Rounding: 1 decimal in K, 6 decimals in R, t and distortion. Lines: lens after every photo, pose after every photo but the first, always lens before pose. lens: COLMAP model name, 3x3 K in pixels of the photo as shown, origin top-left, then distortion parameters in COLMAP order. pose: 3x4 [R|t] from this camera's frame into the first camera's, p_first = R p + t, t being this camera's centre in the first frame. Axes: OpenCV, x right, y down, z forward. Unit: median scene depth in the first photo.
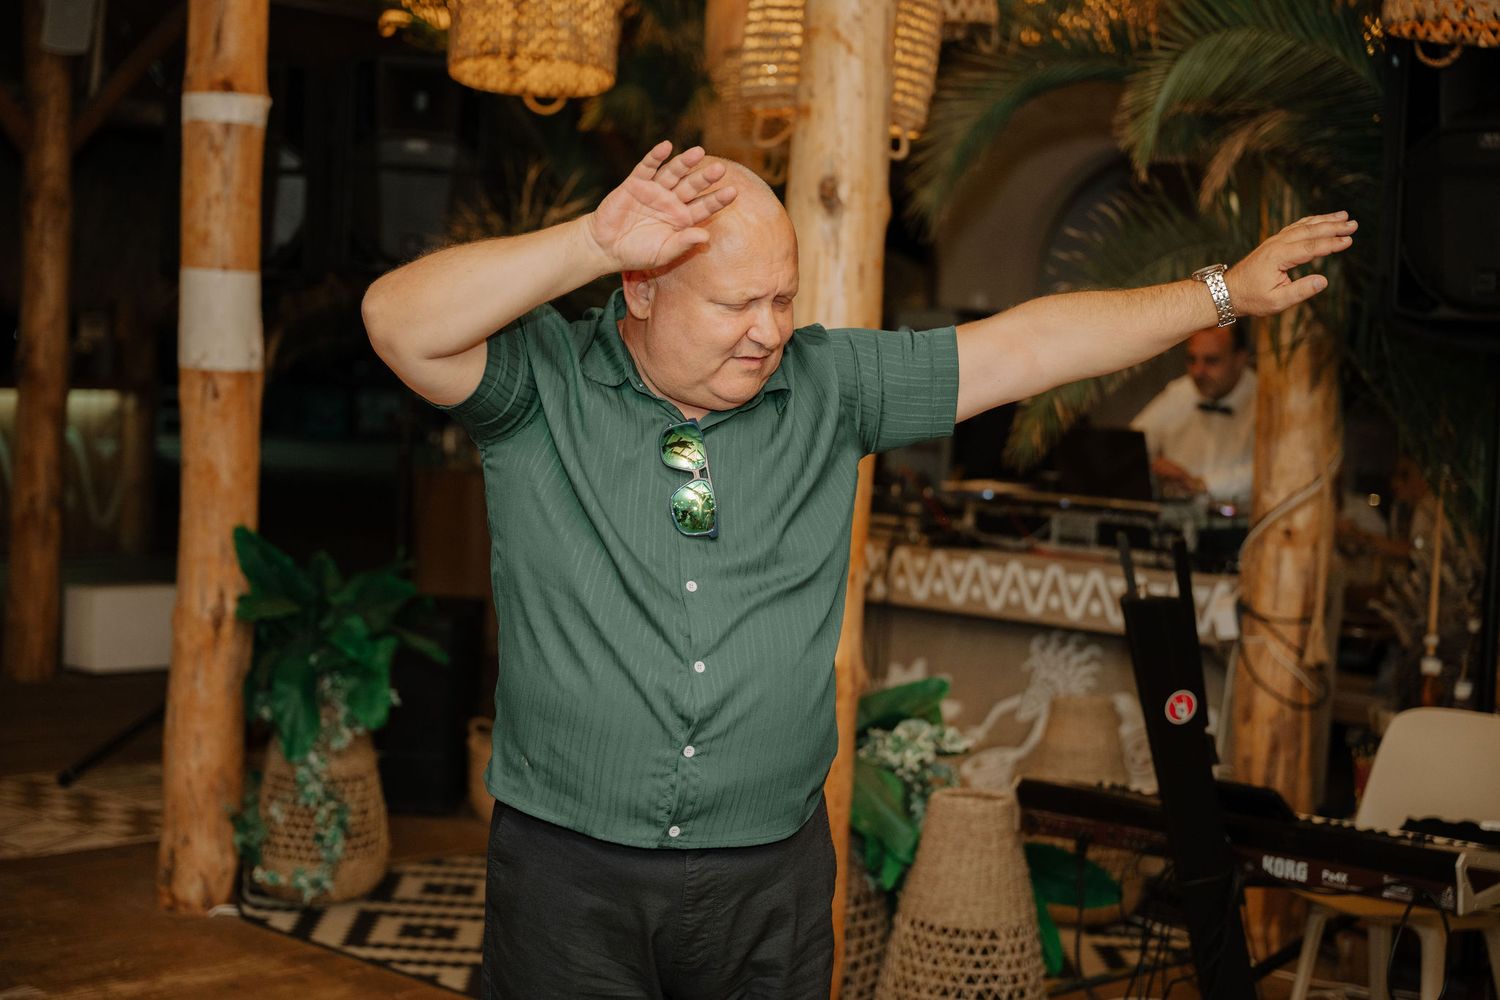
lens RADIAL K [[2436.7, 0, 722.3], [0, 2436.7, 506.2], [0, 0, 1]] dist [-0.000710, 0.000000]
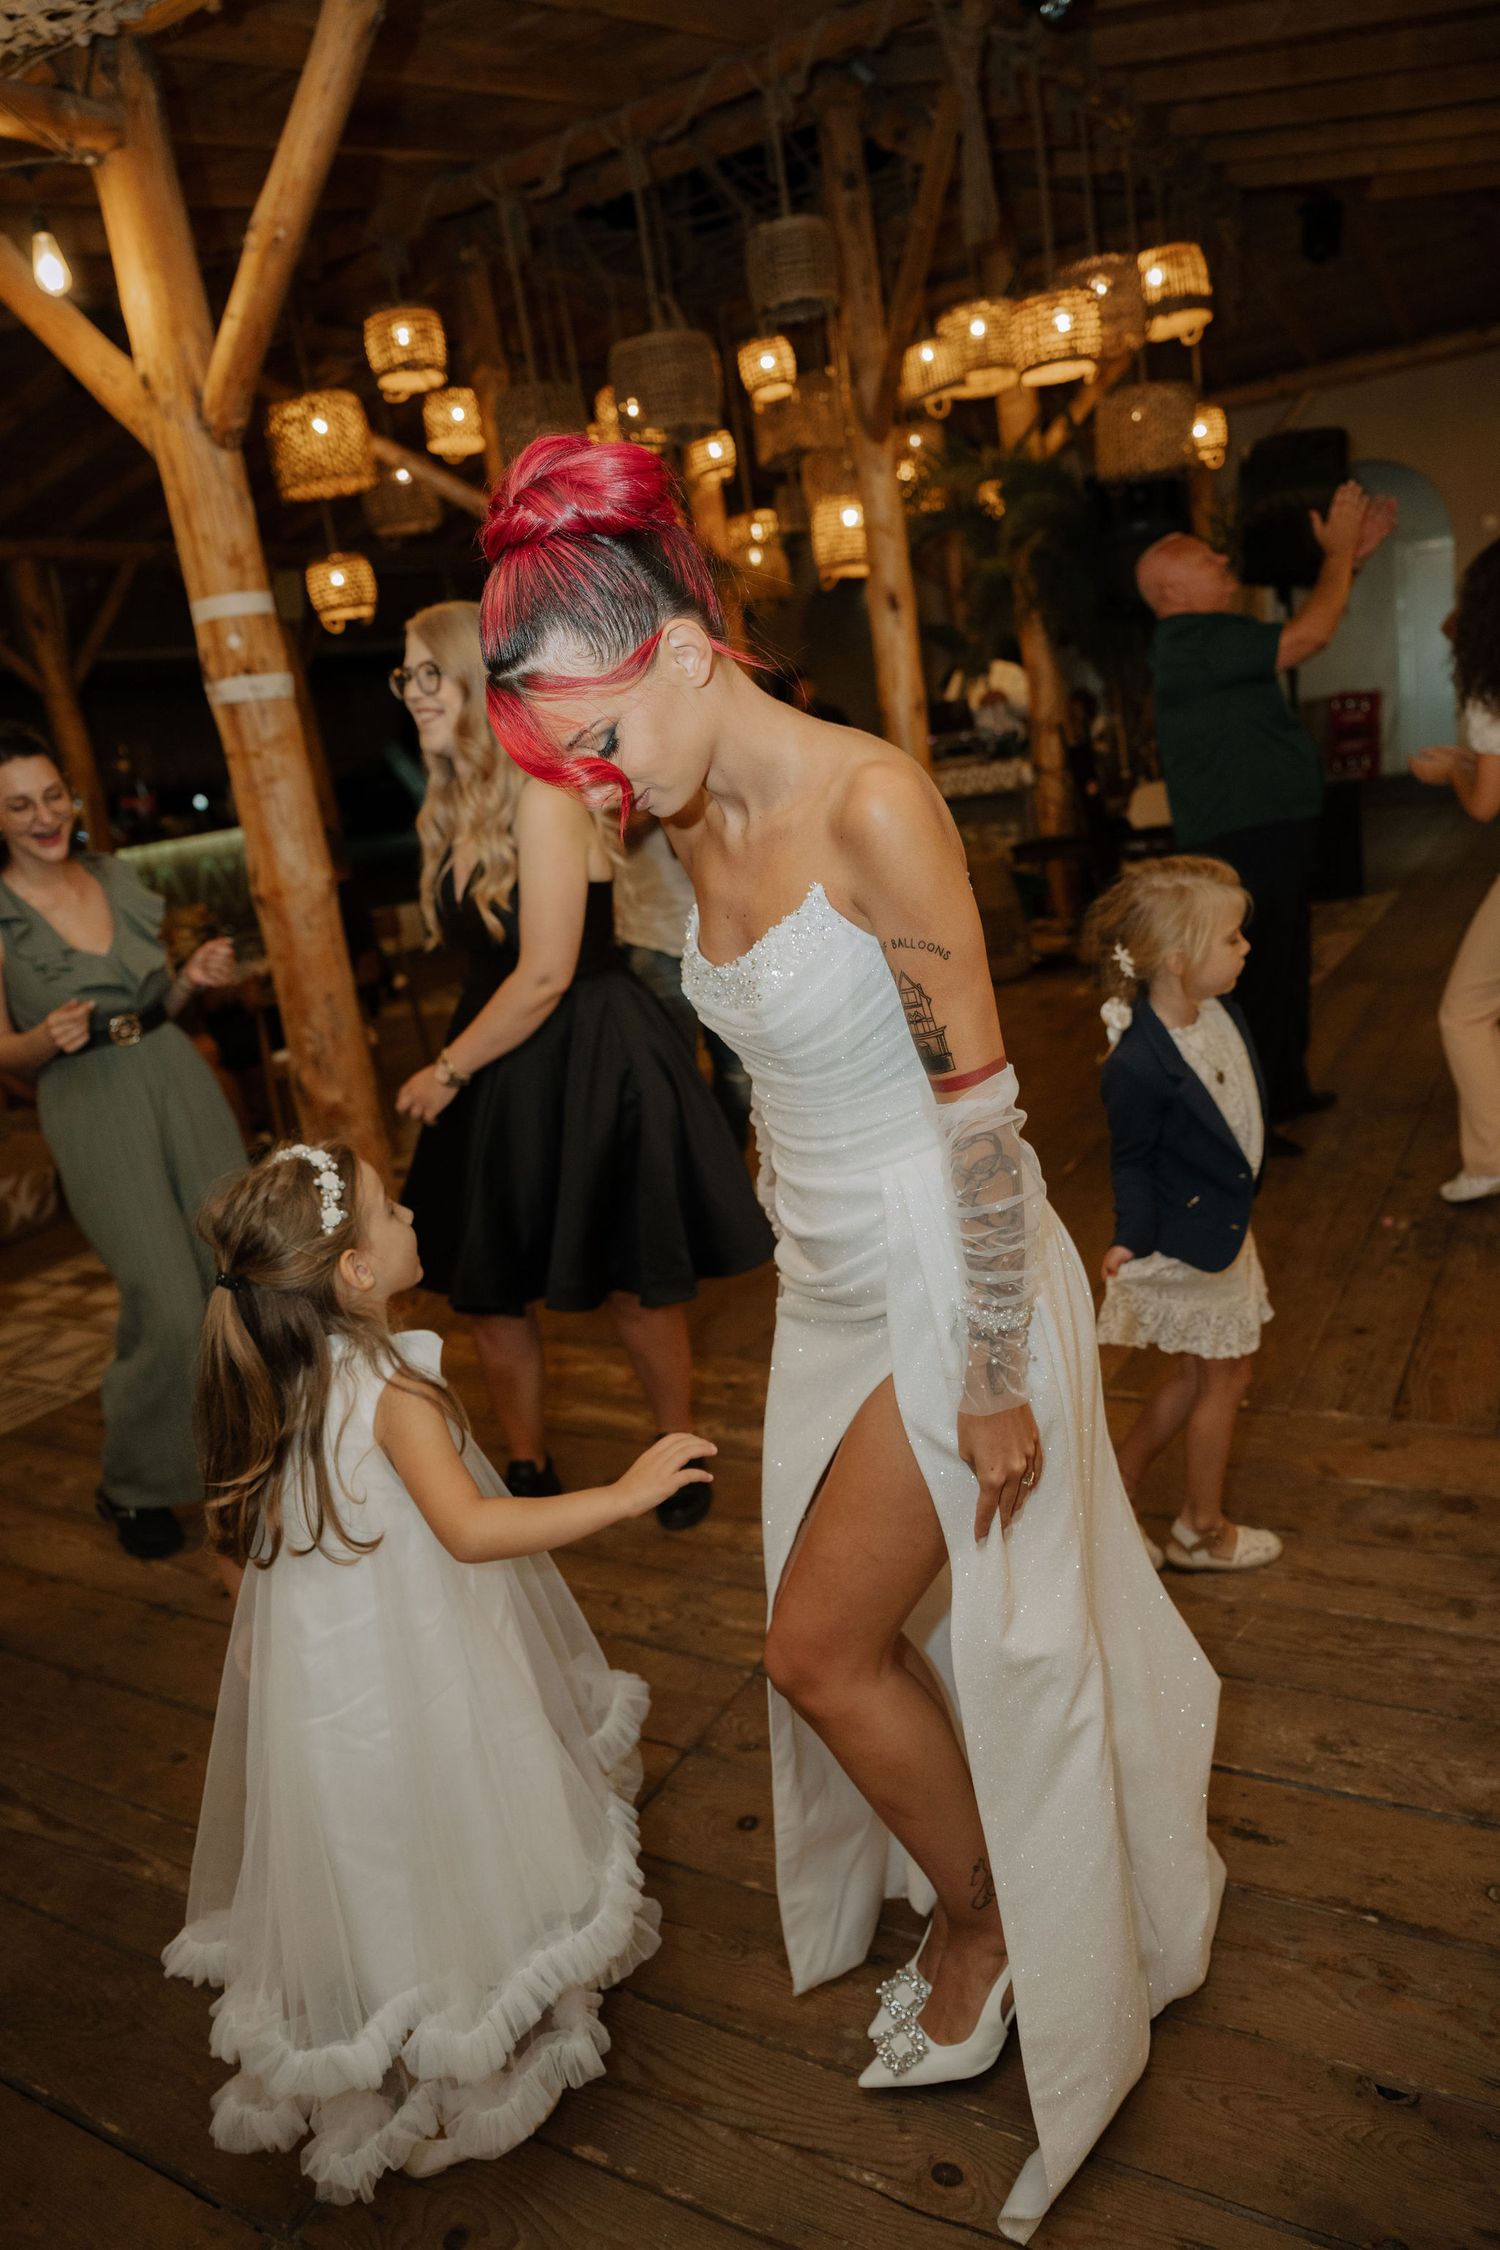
lens RADIAL K [[1499.1, 0, 760.7], [0, 1499.1, 1126.2], [0, 0, 1]] dist [0.001537, -0.002144]
pose [[0.961224, -0.236657, 0.141565, -0.295548], [0.204430, 0.956052, 0.210174, 0.016366], [-0.185083, -0.173084, 0.967360, -0.324923]]
